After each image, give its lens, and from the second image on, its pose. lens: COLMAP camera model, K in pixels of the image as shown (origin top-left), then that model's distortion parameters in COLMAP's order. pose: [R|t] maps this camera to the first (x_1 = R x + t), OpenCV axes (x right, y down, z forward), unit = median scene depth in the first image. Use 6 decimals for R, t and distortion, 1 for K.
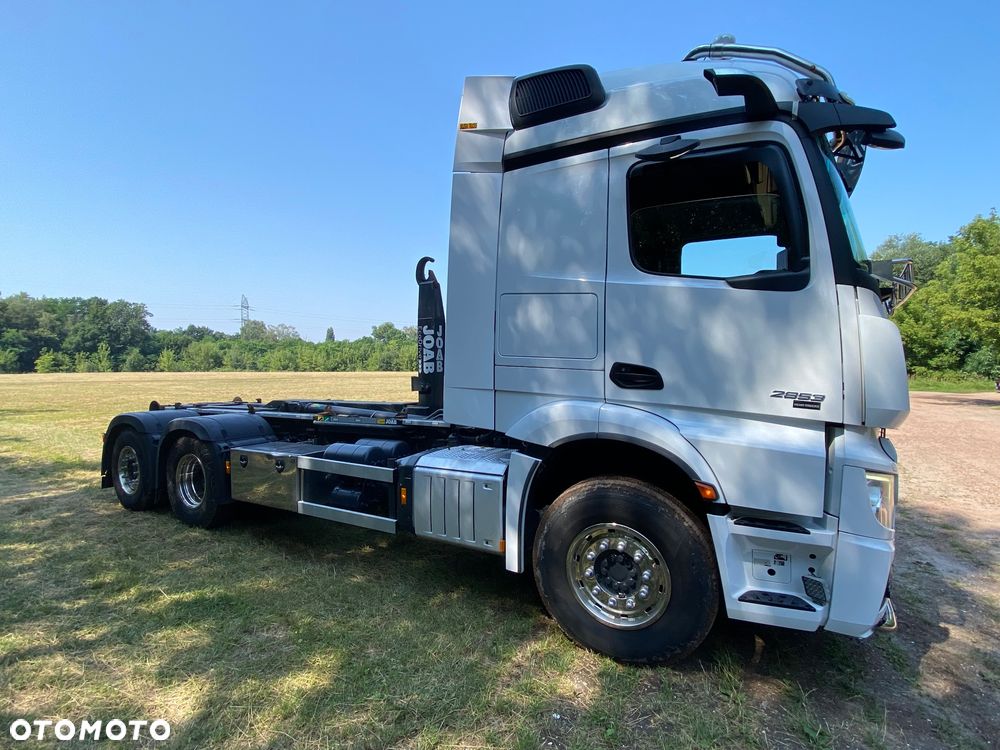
lens RADIAL K [[476.7, 0, 497.9], [0, 476.7, 377.8], [0, 0, 1]] dist [0.003823, -0.002593]
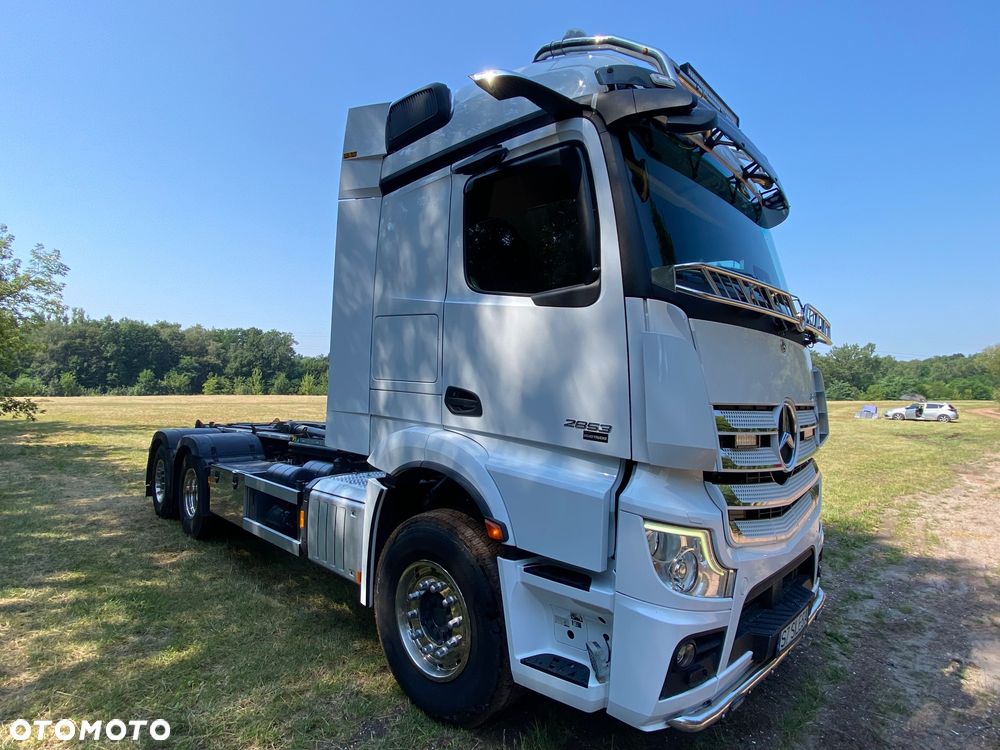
lens RADIAL K [[507.9, 0, 498.3], [0, 507.9, 375.4], [0, 0, 1]] dist [0.024994, -0.001984]
pose [[0.967100, 0.002165, -0.254387, 0.534071], [-0.016986, 0.998282, -0.056082, 0.000793], [0.253828, 0.058558, 0.965475, 0.050158]]
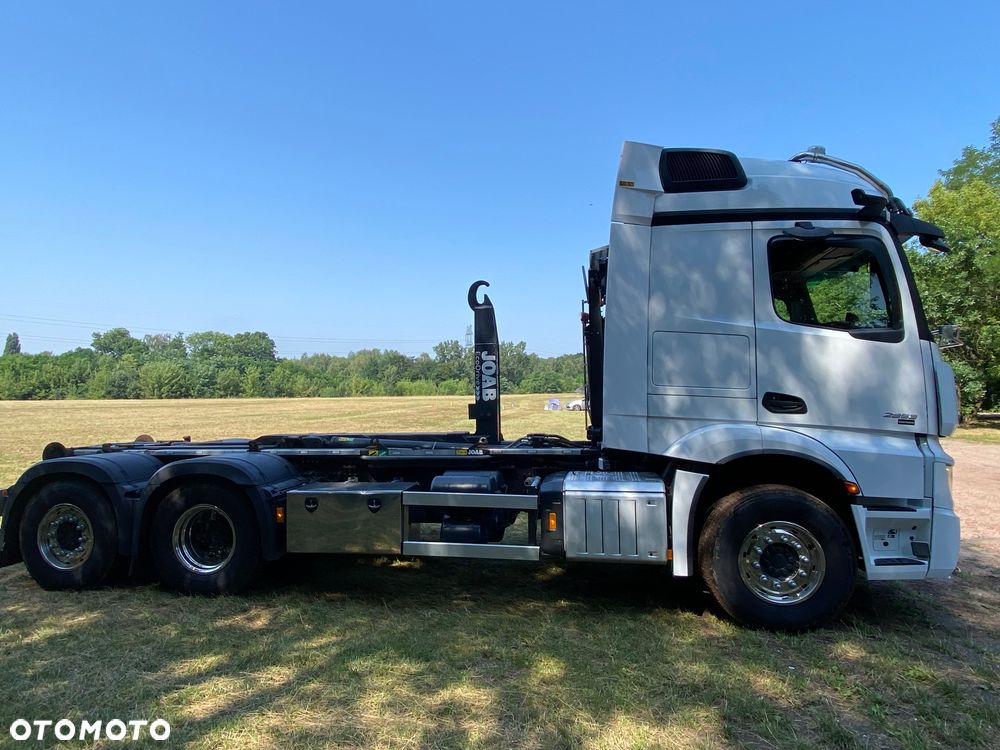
lens RADIAL K [[592.7, 0, 495.7], [0, 592.7, 374.9], [0, 0, 1]] dist [0.011384, -0.009399]
pose [[0.937875, 0.006045, 0.346922, -0.854127], [0.011372, 0.998776, -0.048146, -0.009312], [-0.346788, 0.049100, 0.936657, -0.192536]]
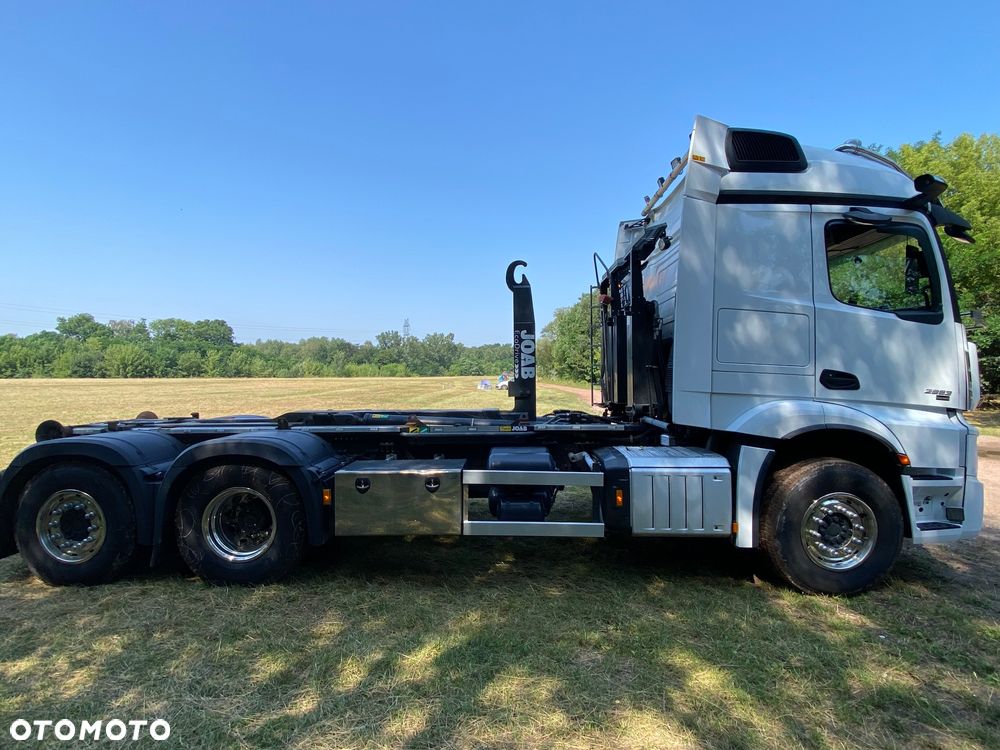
lens RADIAL K [[483.7, 0, 494.3], [0, 483.7, 378.2], [0, 0, 1]] dist [-0.004486, -0.005490]
pose [[0.878963, -0.000404, 0.476890, -1.045203], [0.006443, 0.999918, -0.011028, 0.000410], [-0.476847, 0.012766, 0.878894, 0.241509]]
